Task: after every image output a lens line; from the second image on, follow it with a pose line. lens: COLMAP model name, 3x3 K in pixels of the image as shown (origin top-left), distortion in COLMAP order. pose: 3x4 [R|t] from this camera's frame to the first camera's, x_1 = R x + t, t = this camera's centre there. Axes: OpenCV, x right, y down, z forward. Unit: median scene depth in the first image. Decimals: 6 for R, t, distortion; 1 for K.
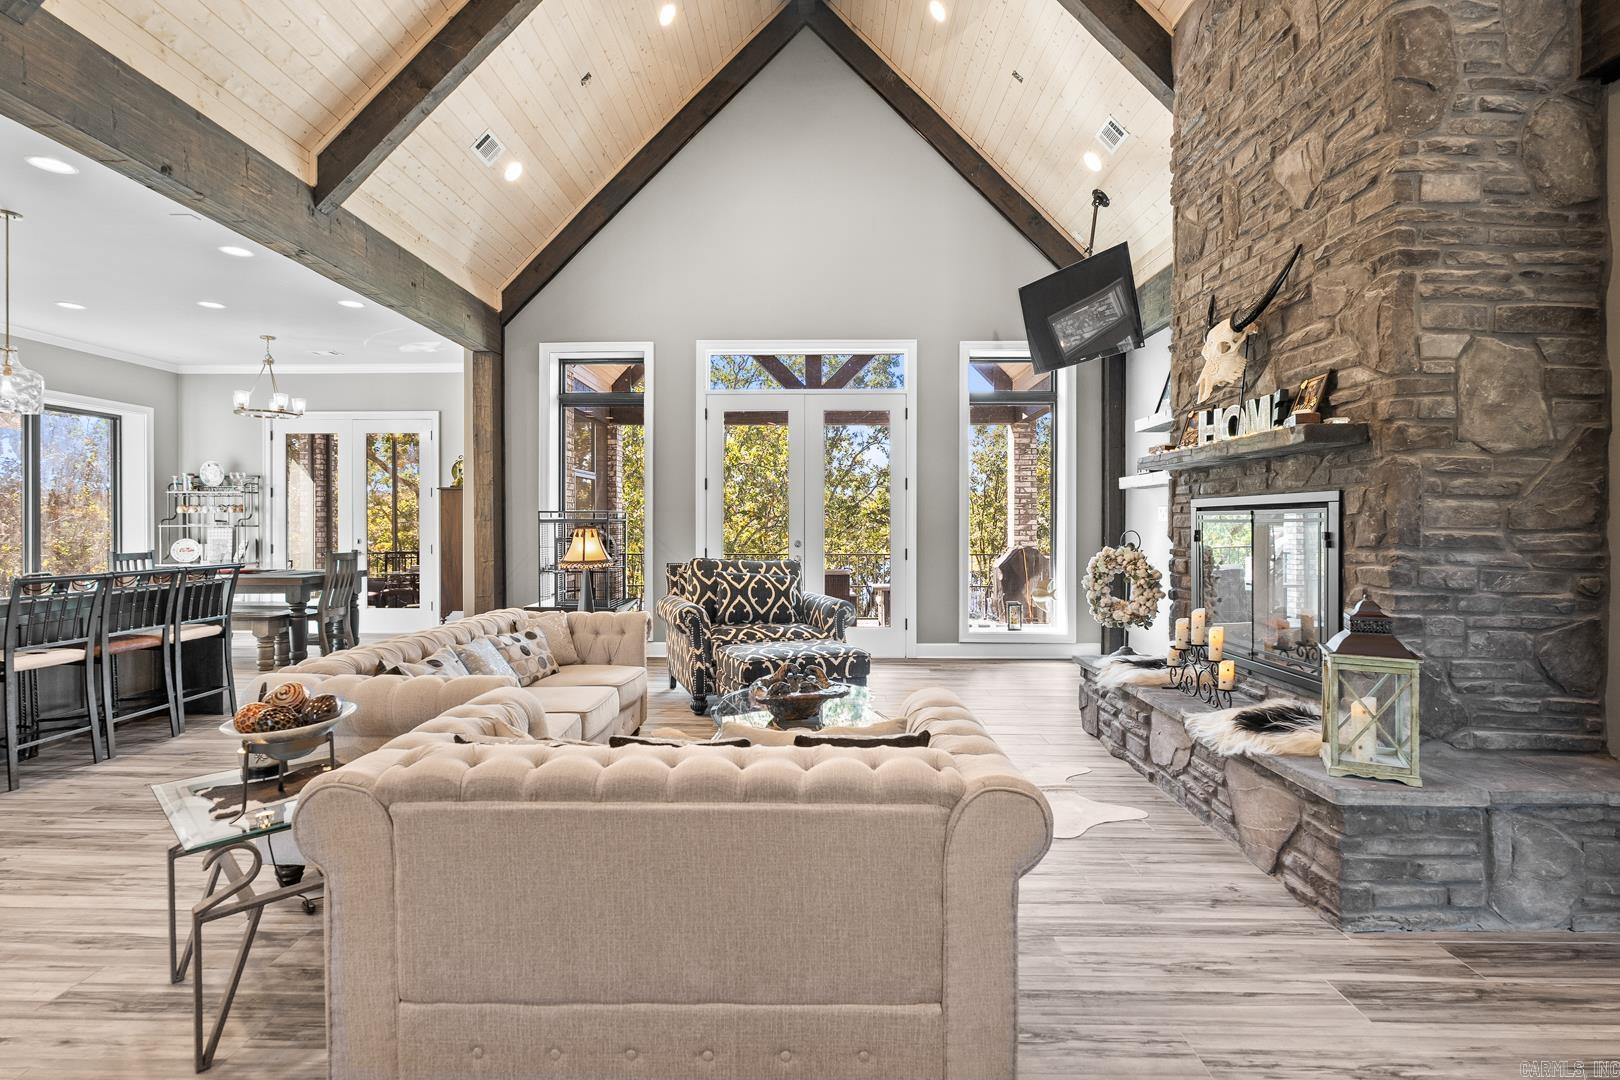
lens RADIAL K [[765.5, 0, 808.2], [0, 765.5, 530.6], [0, 0, 1]] dist [-0.016895, 0.002198]
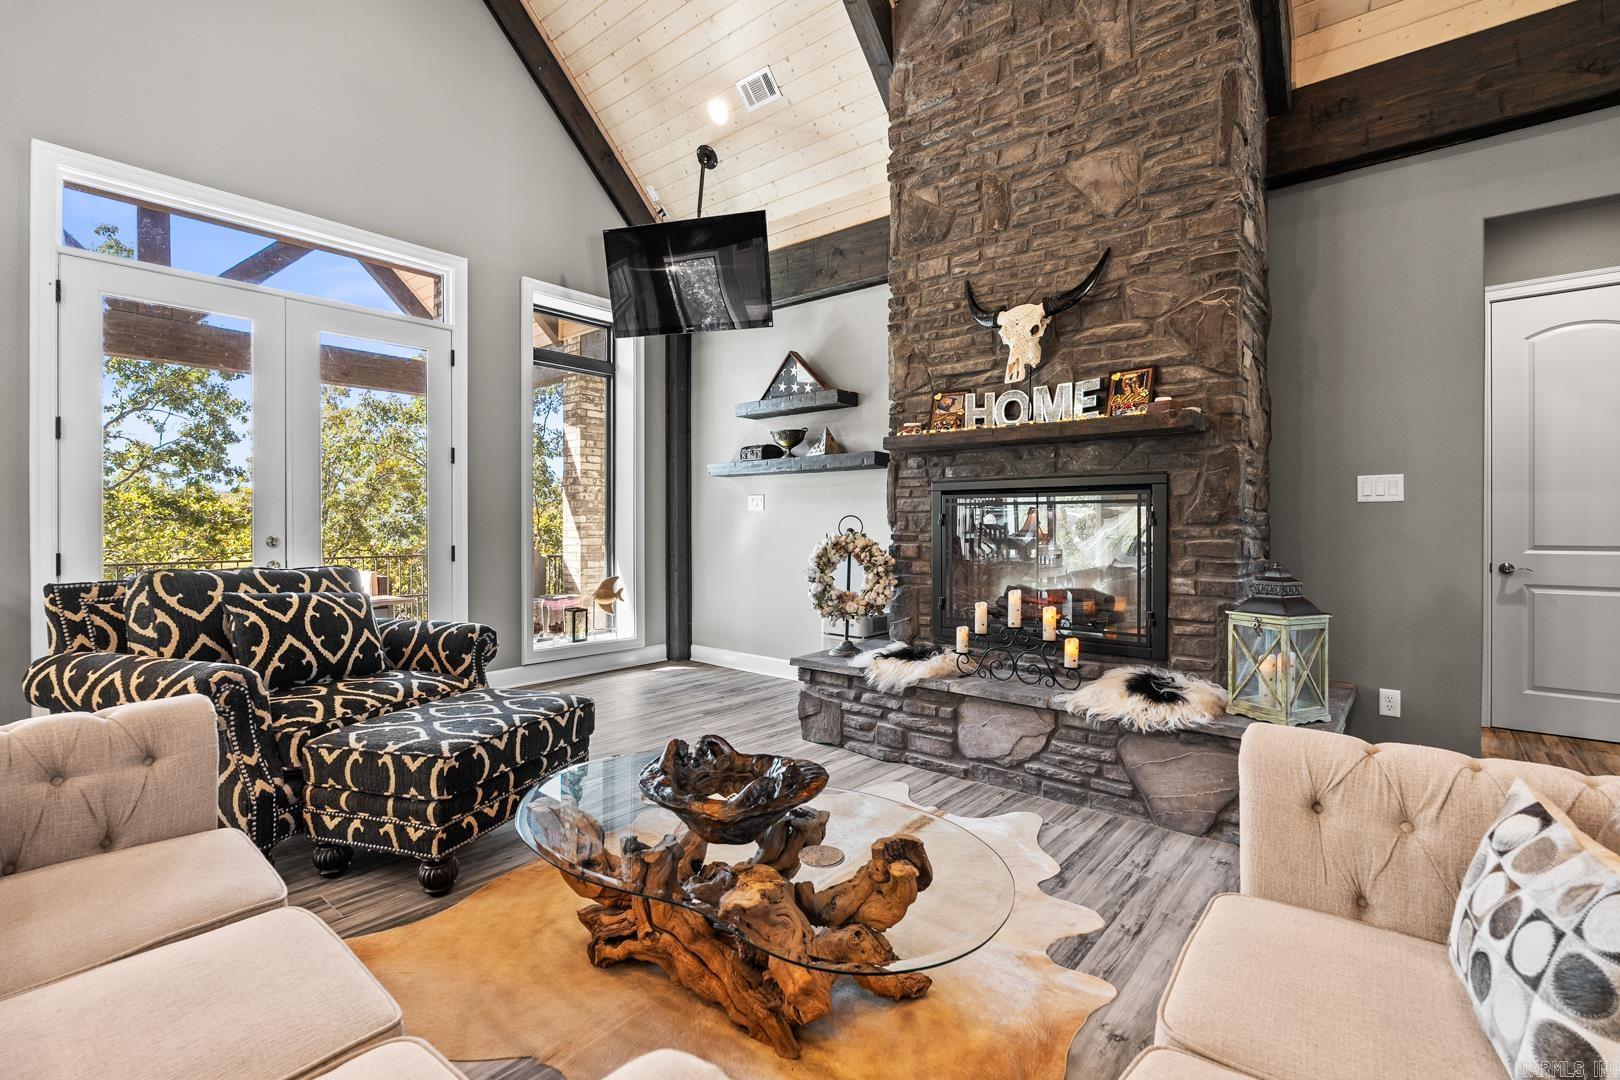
lens RADIAL K [[735.0, 0, 812.8], [0, 735.0, 529.9], [0, 0, 1]] dist [-0.009013, 0.002087]
pose [[0.623970, -0.004349, 0.781436, -0.256164], [0.006934, 0.999976, 0.000029, 0.014341], [-0.781418, 0.005401, 0.623985, 0.396153]]
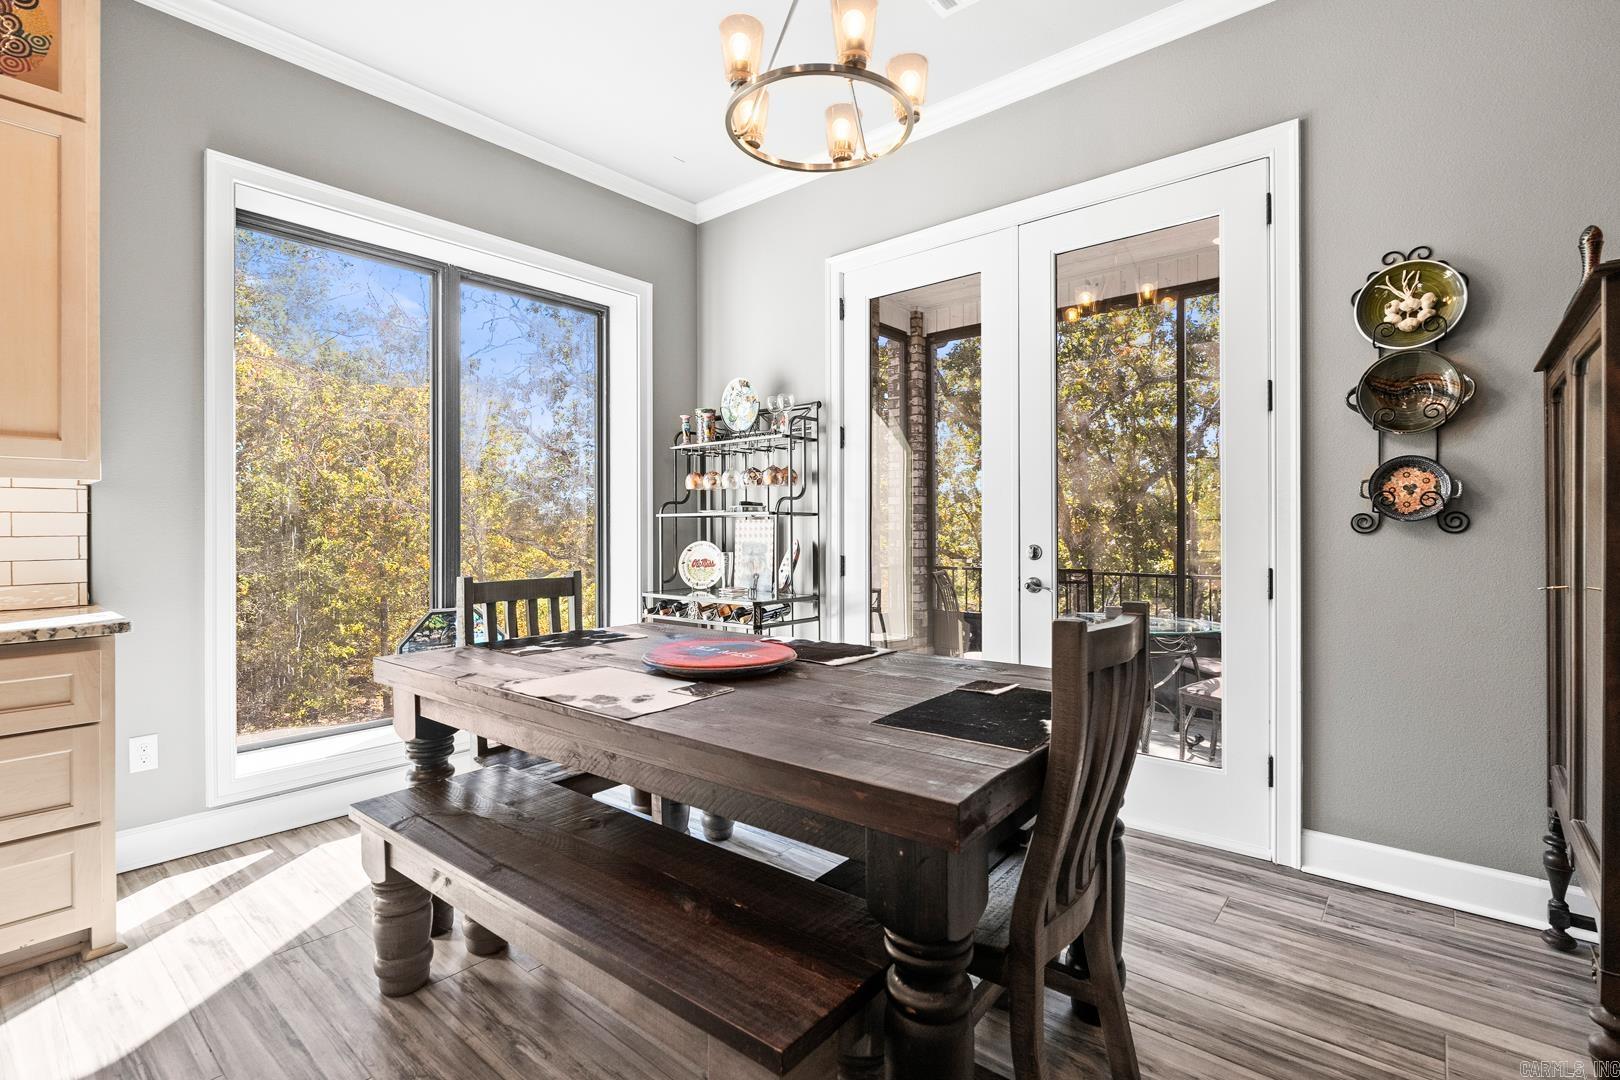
lens RADIAL K [[735.0, 0, 815.3], [0, 735.0, 525.3], [0, 0, 1]] dist [-0.009013, 0.002087]
pose [[0.782652, -0.005992, -0.622431, -0.722648], [-0.000818, 0.999943, -0.010655, 0.008001], [0.622459, 0.008848, 0.782602, 1.045735]]
